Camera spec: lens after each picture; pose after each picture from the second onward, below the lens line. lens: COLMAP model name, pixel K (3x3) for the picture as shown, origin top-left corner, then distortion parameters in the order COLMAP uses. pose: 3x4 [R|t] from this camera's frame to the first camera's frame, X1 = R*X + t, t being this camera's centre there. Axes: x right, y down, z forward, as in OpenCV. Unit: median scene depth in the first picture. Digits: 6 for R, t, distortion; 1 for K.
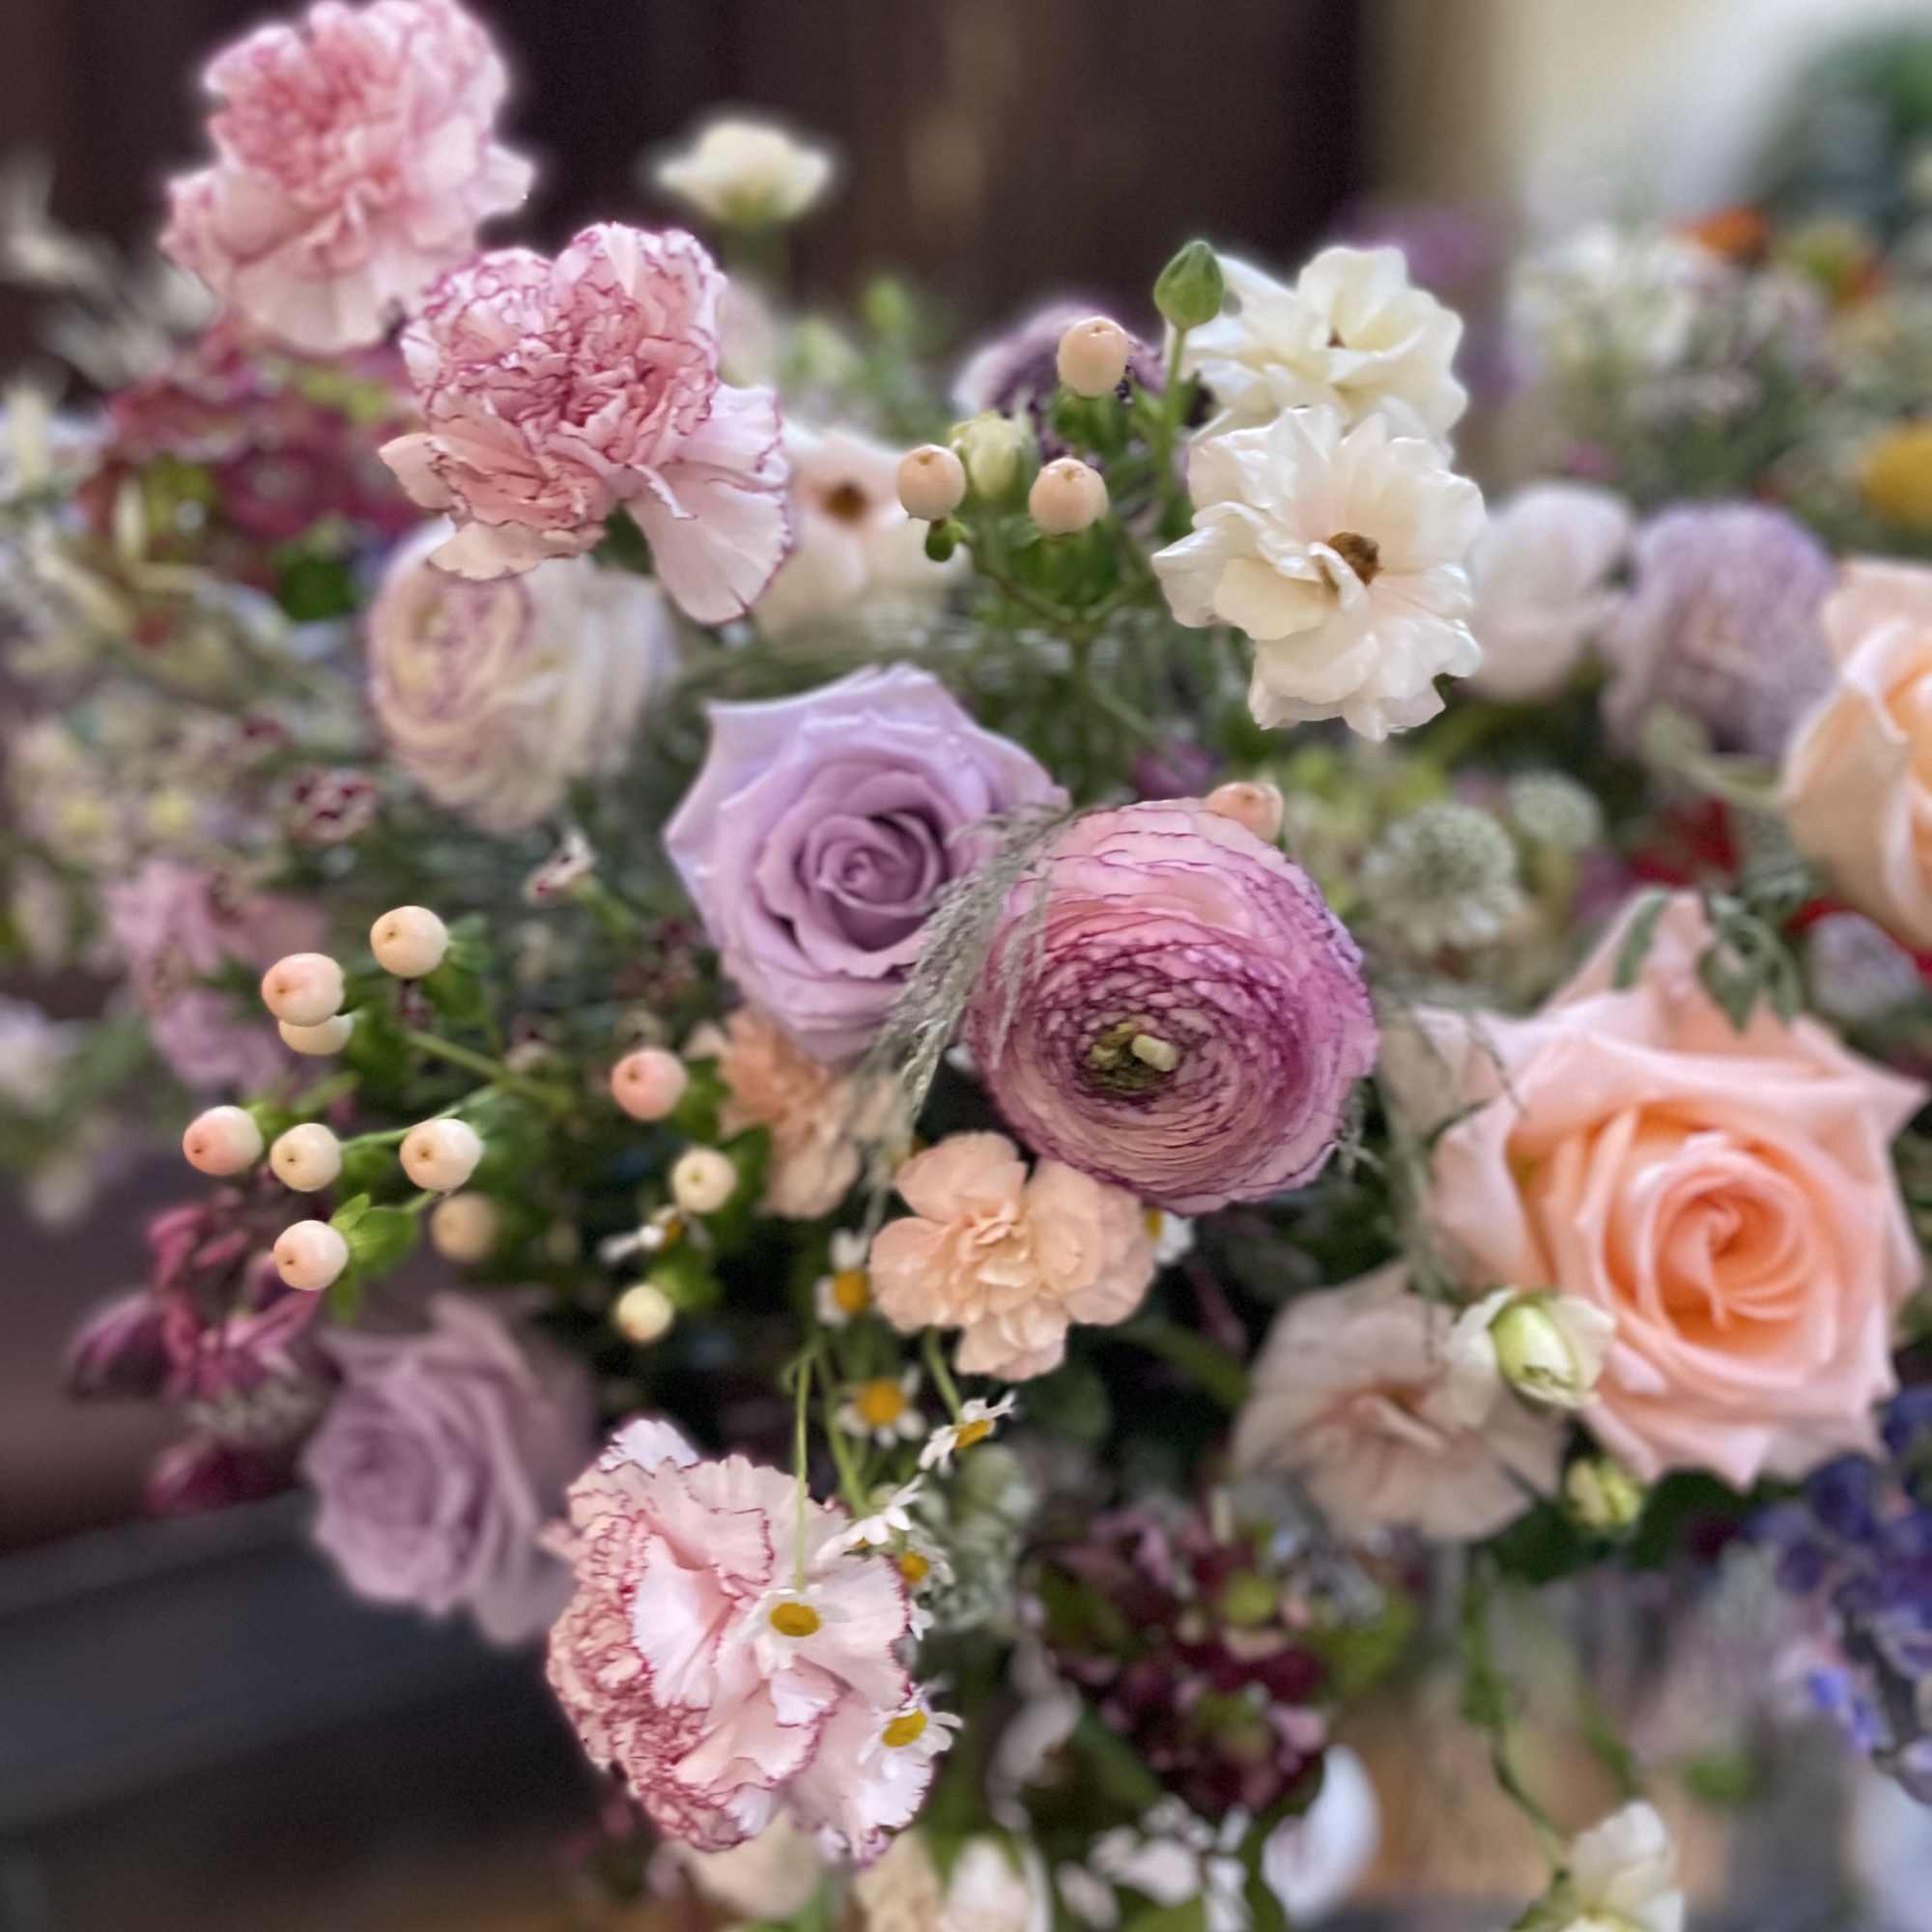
lens RADIAL K [[1910.5, 0, 935.0], [0, 1910.5, 969.9], [0, 0, 1]] dist [0.104488, -0.185189]
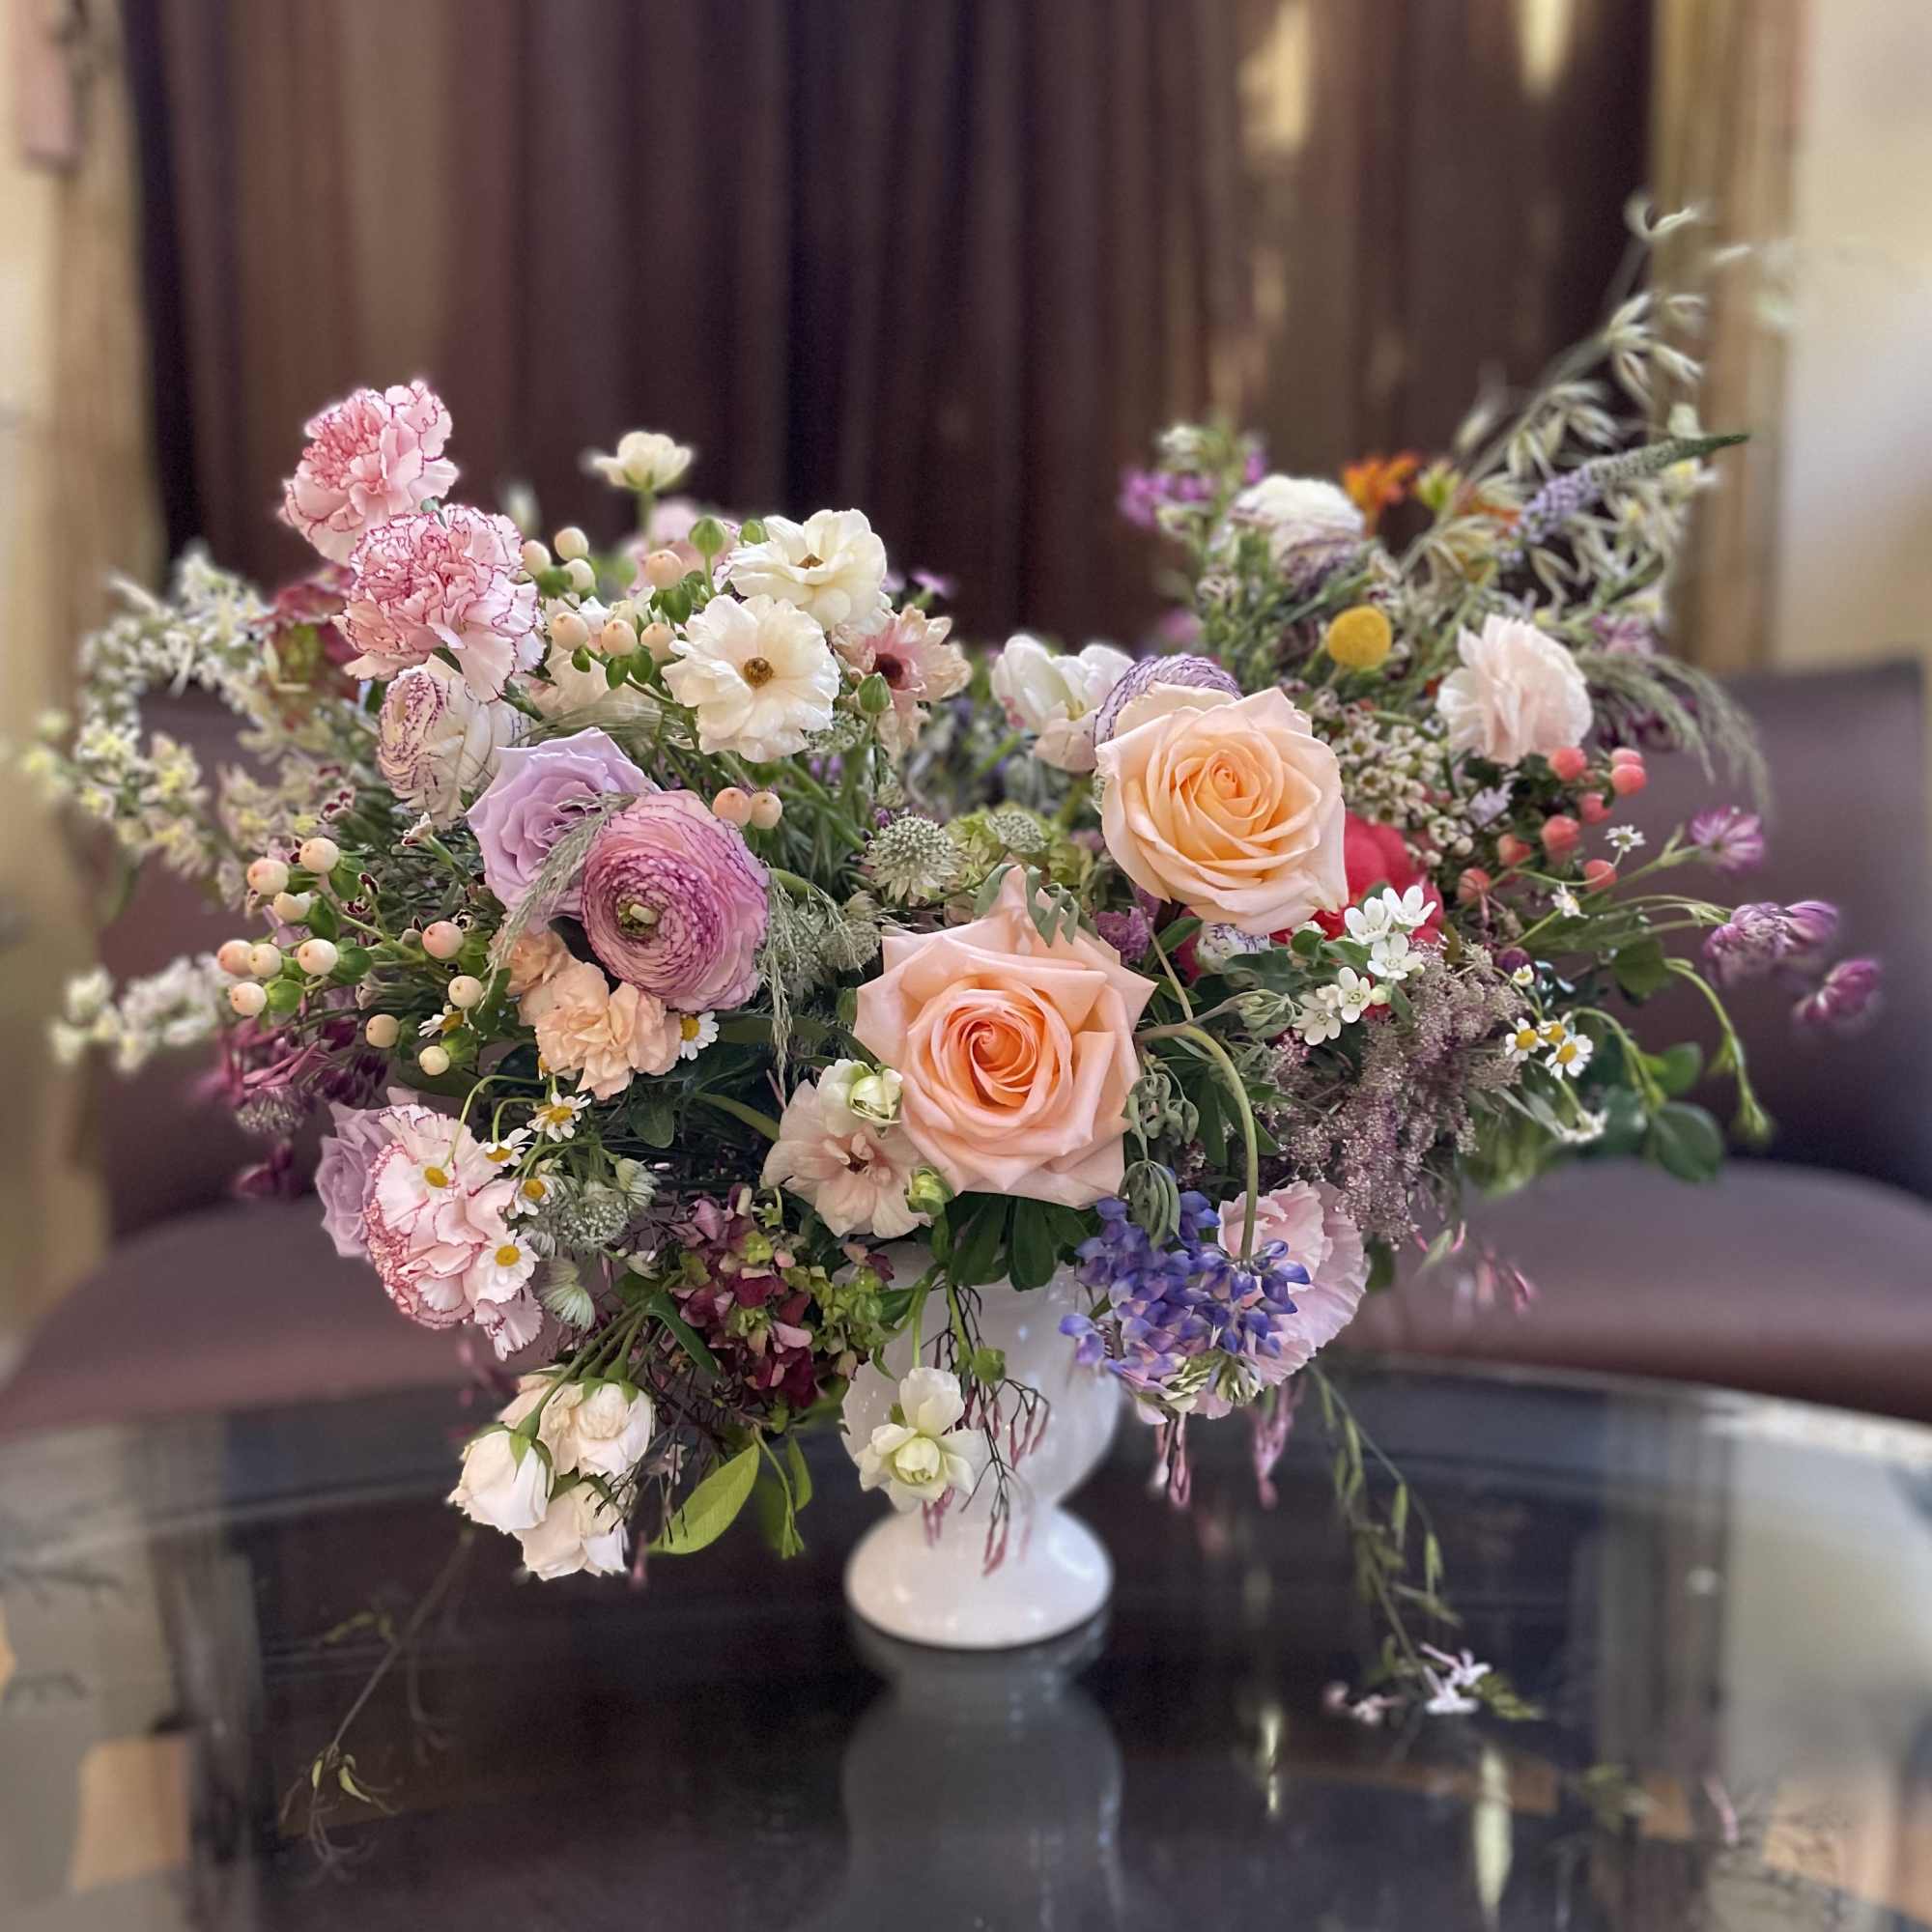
lens RADIAL K [[1954.1, 0, 966.0], [0, 1954.1, 966.0], [0, 0, 1]] dist [0.109477, -0.192191]
pose [[0.973612, 0.035037, -0.225506, 0.866028], [-0.056090, 0.994572, -0.087639, 0.246223], [0.221211, 0.097975, 0.970292, -0.850841]]
